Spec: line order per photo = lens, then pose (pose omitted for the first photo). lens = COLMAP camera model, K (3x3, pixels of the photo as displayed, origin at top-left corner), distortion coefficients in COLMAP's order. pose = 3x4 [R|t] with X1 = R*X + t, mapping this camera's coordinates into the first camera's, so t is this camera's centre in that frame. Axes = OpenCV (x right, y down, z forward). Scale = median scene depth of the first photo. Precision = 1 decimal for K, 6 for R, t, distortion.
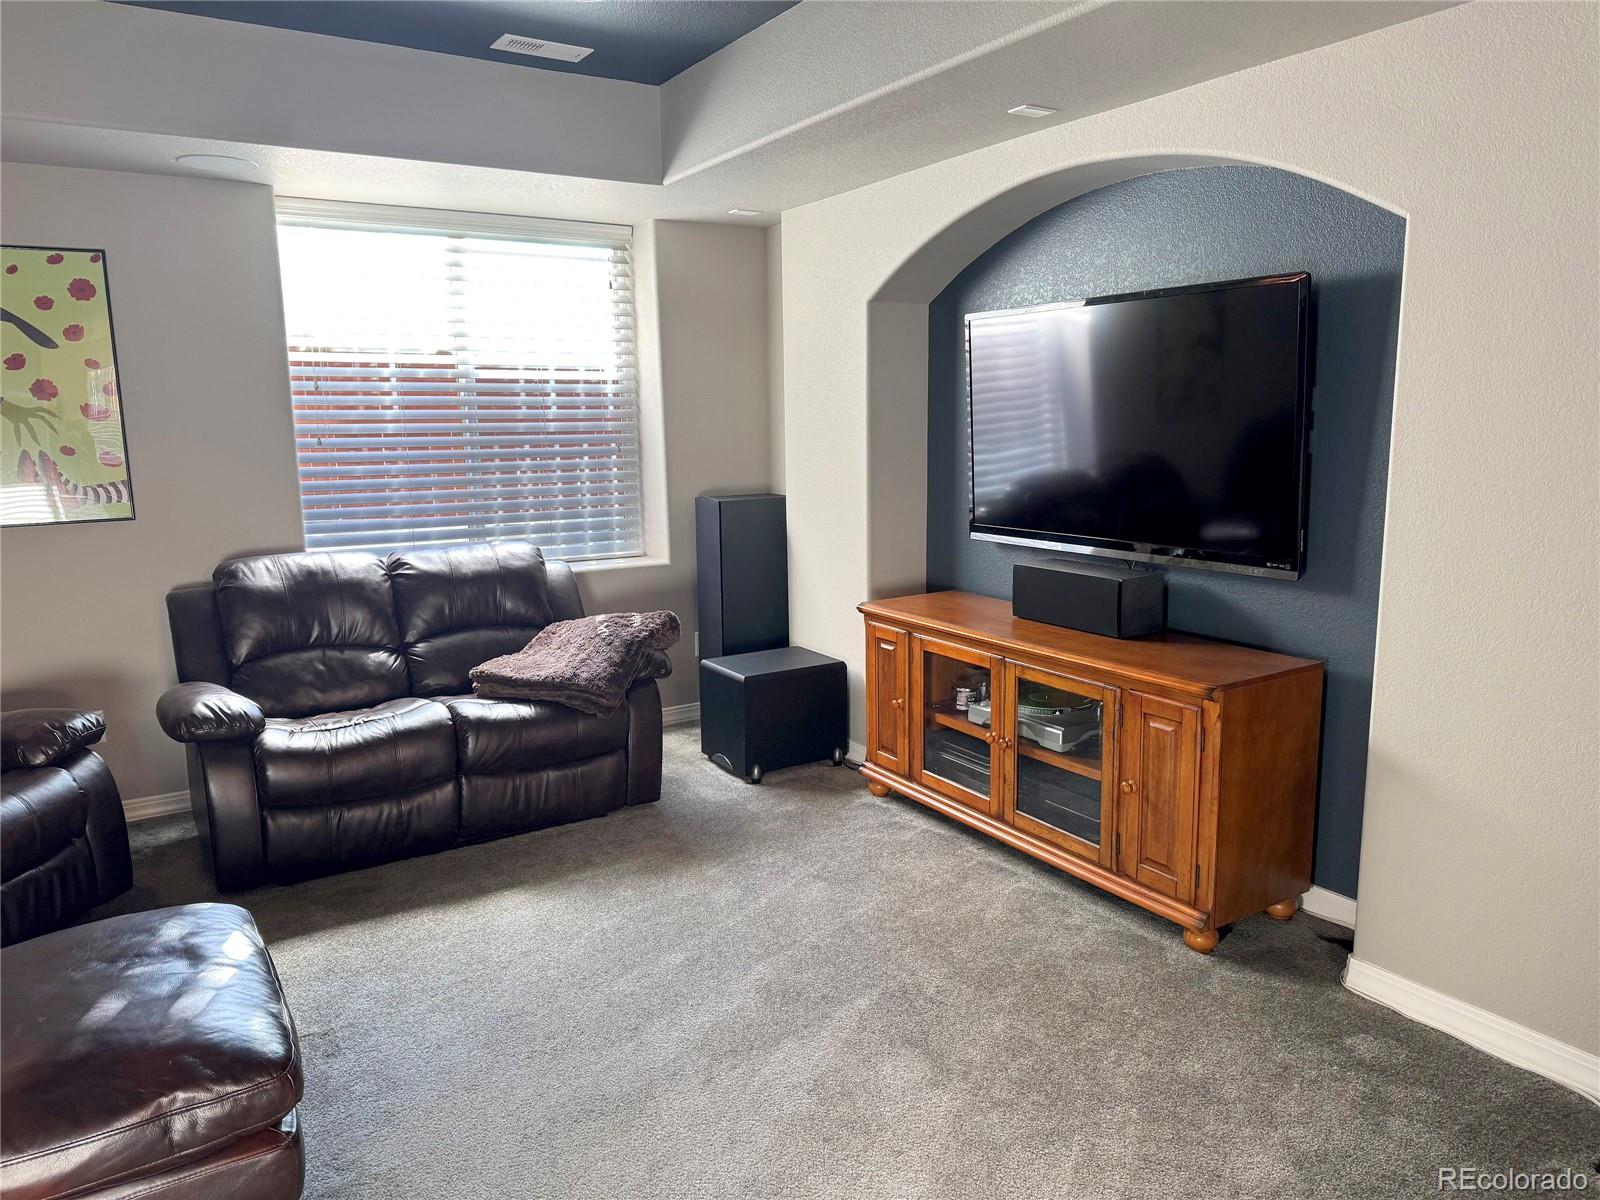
lens RADIAL K [[1111.9, 0, 816.6], [0, 1111.9, 601.1], [0, 0, 1]] dist [-0.003292, -0.017411]
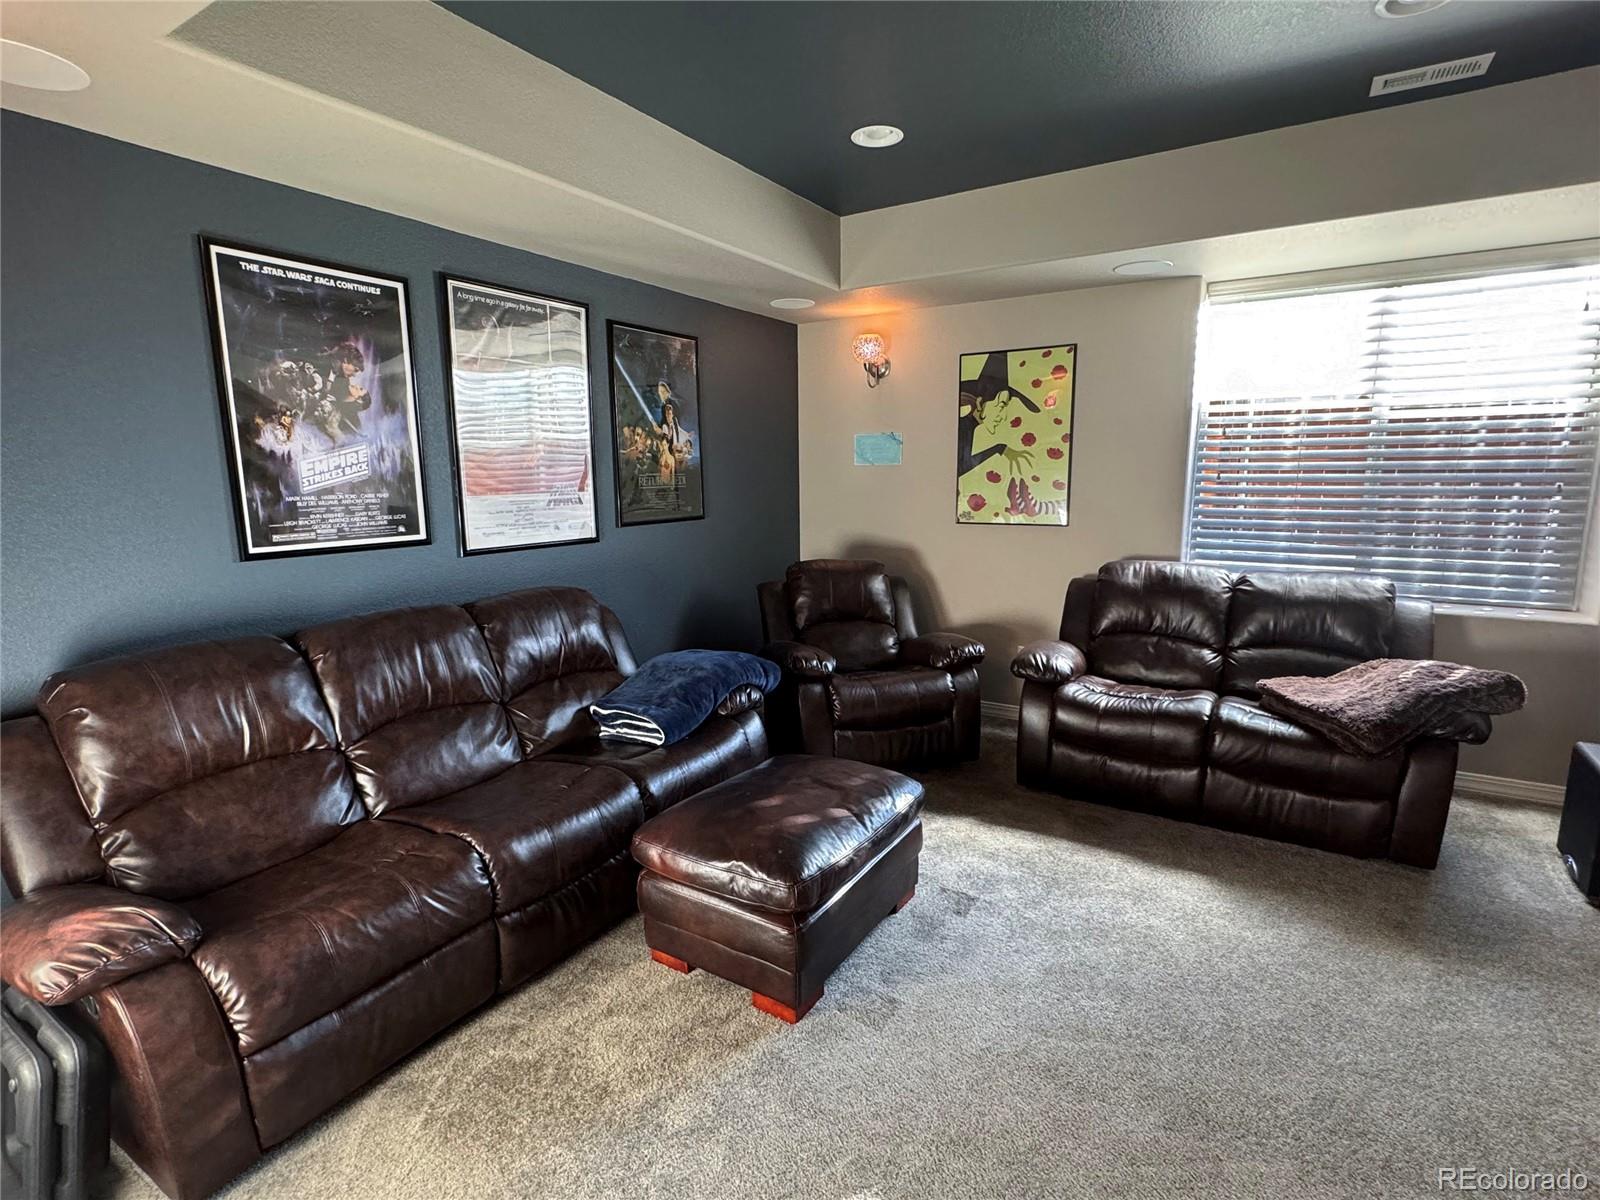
lens RADIAL K [[801.8, 0, 812.8], [0, 801.8, 593.3], [0, 0, 1]] dist [0.018560, -0.000666]
pose [[0.428270, 0.150049, -0.891106, 0.215433], [-0.144688, 0.984782, 0.096285, -0.039625], [0.891992, 0.087696, 0.443463, 0.228438]]
